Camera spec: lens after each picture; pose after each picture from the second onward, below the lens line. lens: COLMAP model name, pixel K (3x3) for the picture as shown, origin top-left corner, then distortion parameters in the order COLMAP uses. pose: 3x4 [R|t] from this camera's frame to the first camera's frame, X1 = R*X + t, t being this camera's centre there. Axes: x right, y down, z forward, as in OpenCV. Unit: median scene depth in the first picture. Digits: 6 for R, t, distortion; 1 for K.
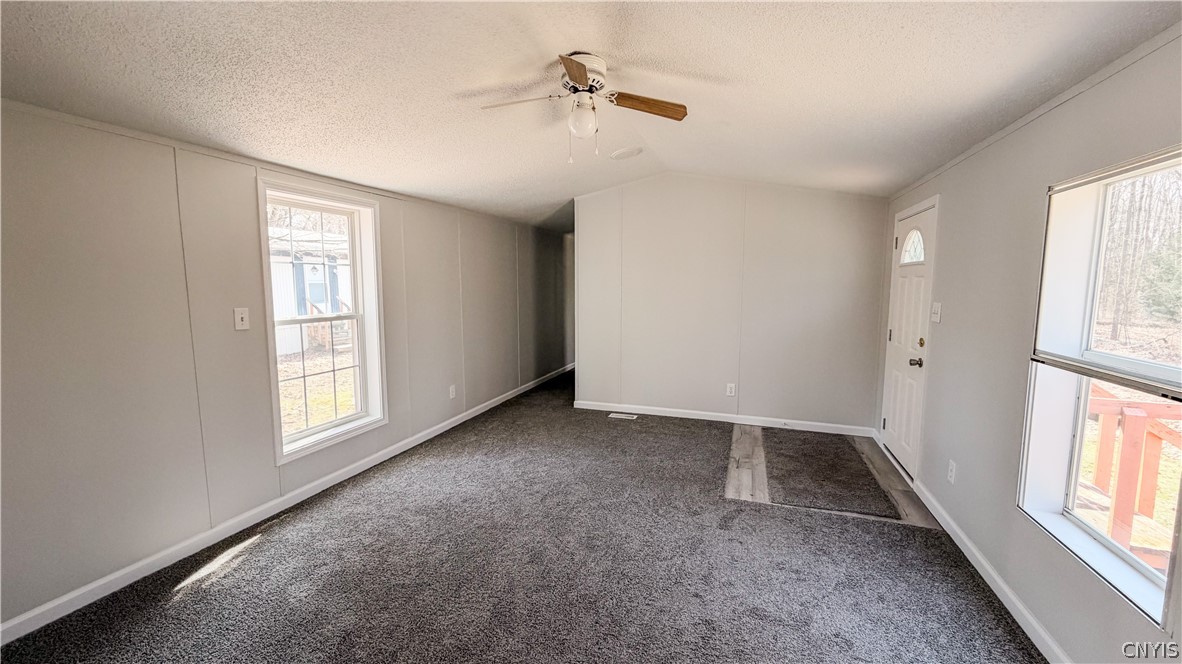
lens RADIAL K [[460.8, 0, 591.0], [0, 460.8, 332.0], [0, 0, 1]] dist [-0.000647, -0.000103]
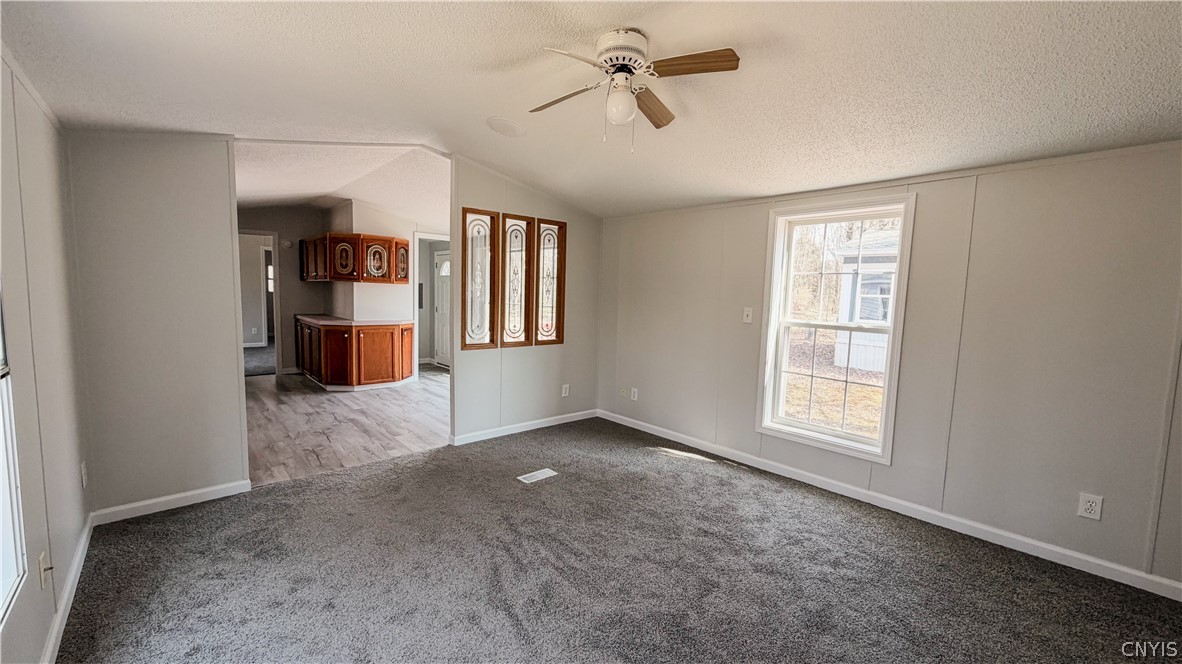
lens RADIAL K [[460.8, 0, 591.0], [0, 460.8, 332.0], [0, 0, 1]] dist [-0.000647, -0.000103]
pose [[-0.469660, 0.063445, -0.880565, 0.640604], [-0.122081, 0.983165, 0.135951, -0.099927], [0.874366, 0.171351, -0.454008, 1.103881]]
